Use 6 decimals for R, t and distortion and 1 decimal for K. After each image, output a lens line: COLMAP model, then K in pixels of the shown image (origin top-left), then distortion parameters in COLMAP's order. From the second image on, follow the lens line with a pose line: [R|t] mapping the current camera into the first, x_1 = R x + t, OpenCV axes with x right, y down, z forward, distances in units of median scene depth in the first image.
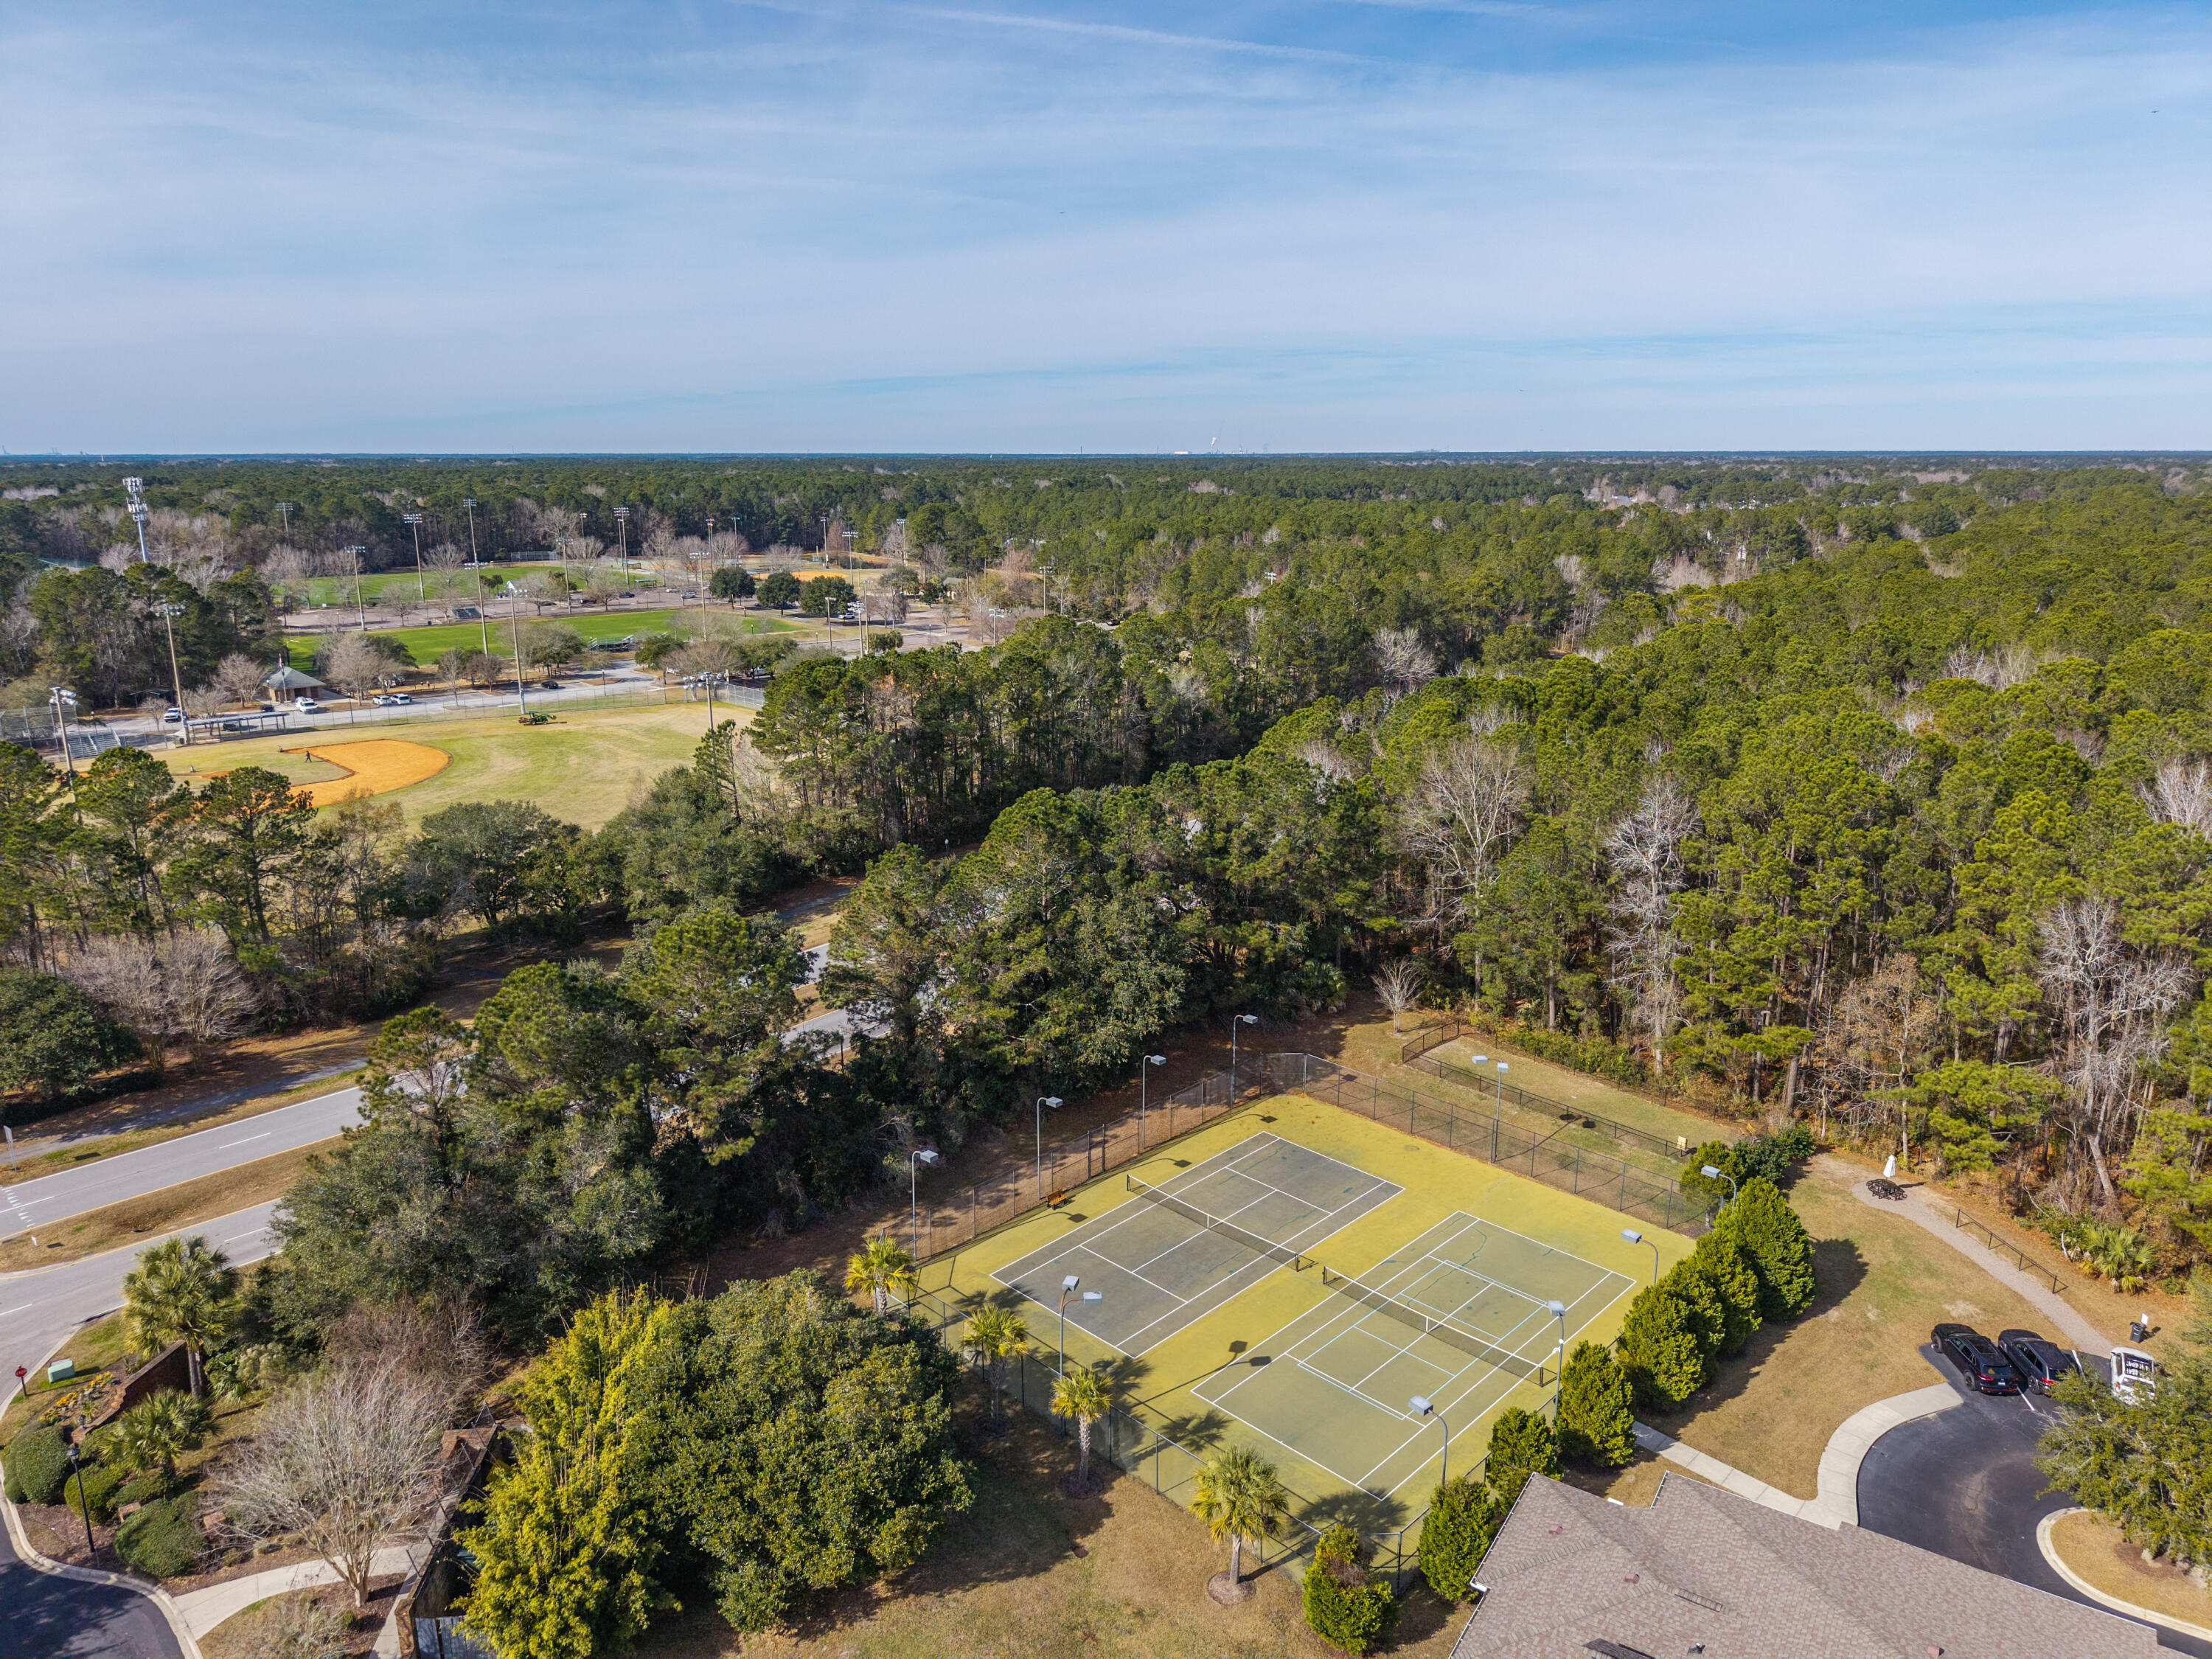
lens RADIAL K [[1541.7, 0, 1106.9], [0, 1541.7, 744.0], [0, 0, 1]] dist [0.120976, -0.197670]
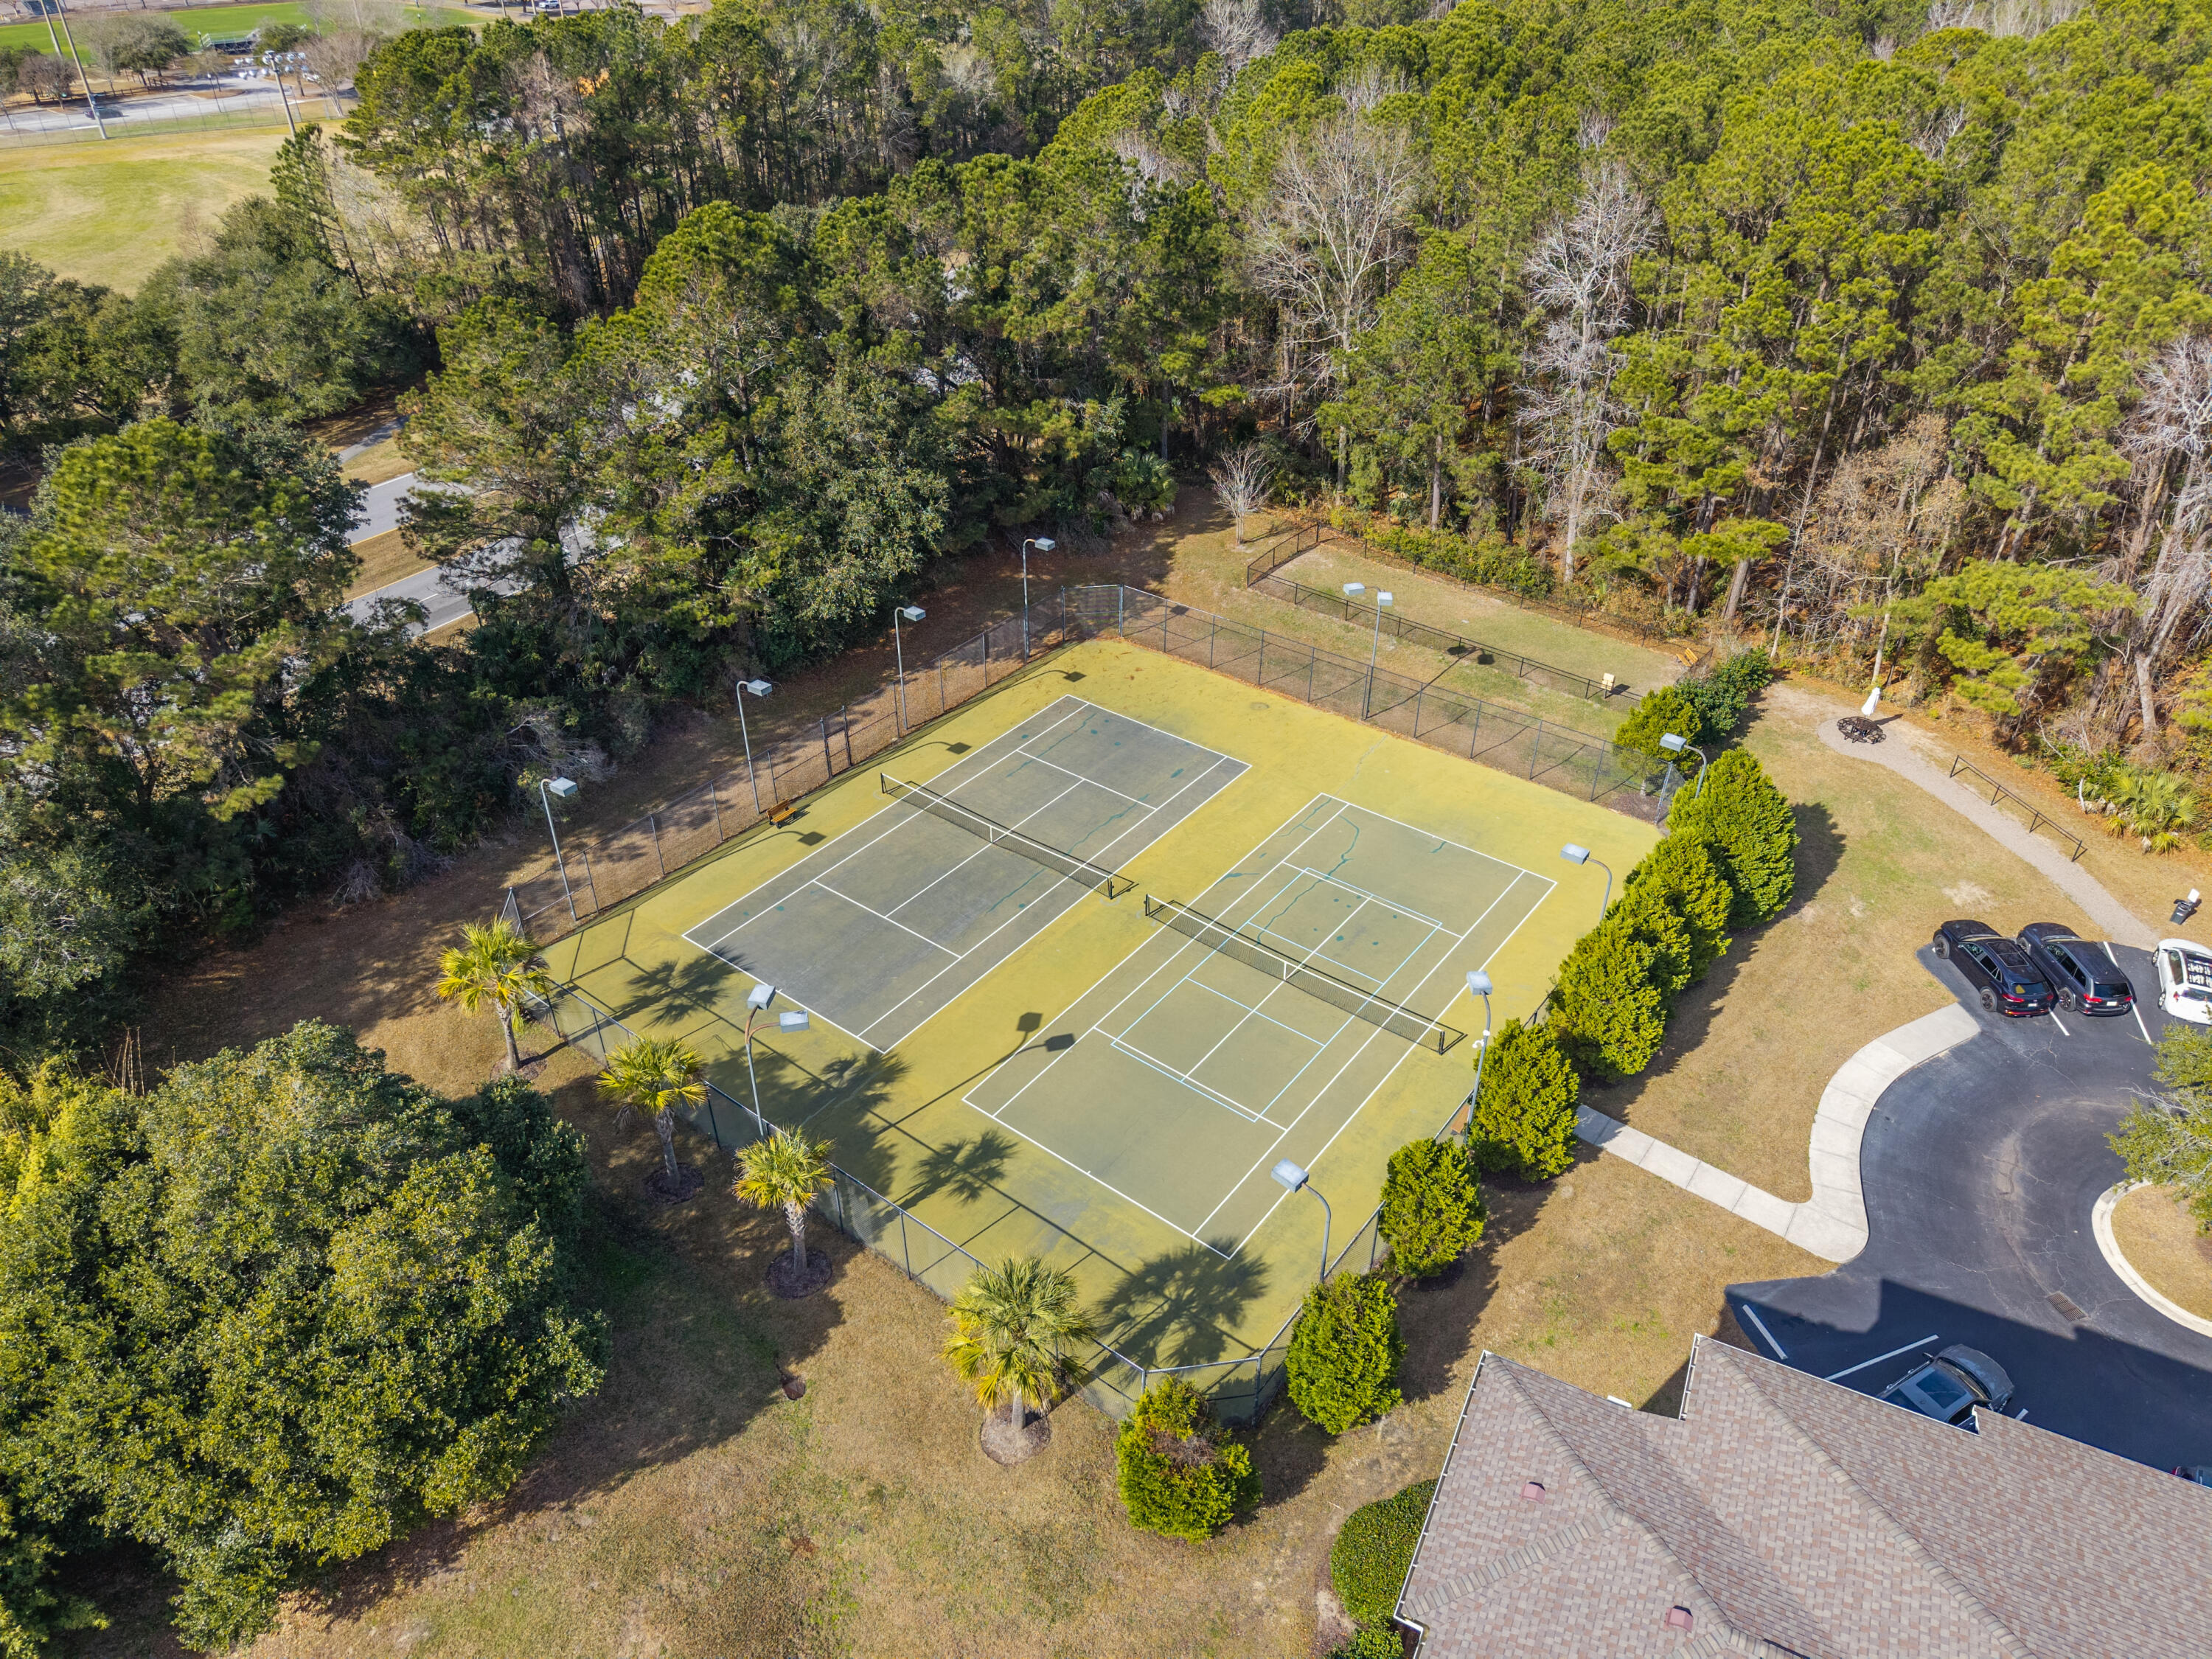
lens RADIAL K [[1513.4, 0, 1136.6], [0, 1513.4, 866.3], [0, 0, 1]] dist [0.037564, -0.056995]
pose [[0.990990, -0.071382, 0.113329, 0.048979], [0.018767, 0.911798, 0.410210, 0.028642], [-0.132614, -0.404387, 0.904922, 0.325637]]
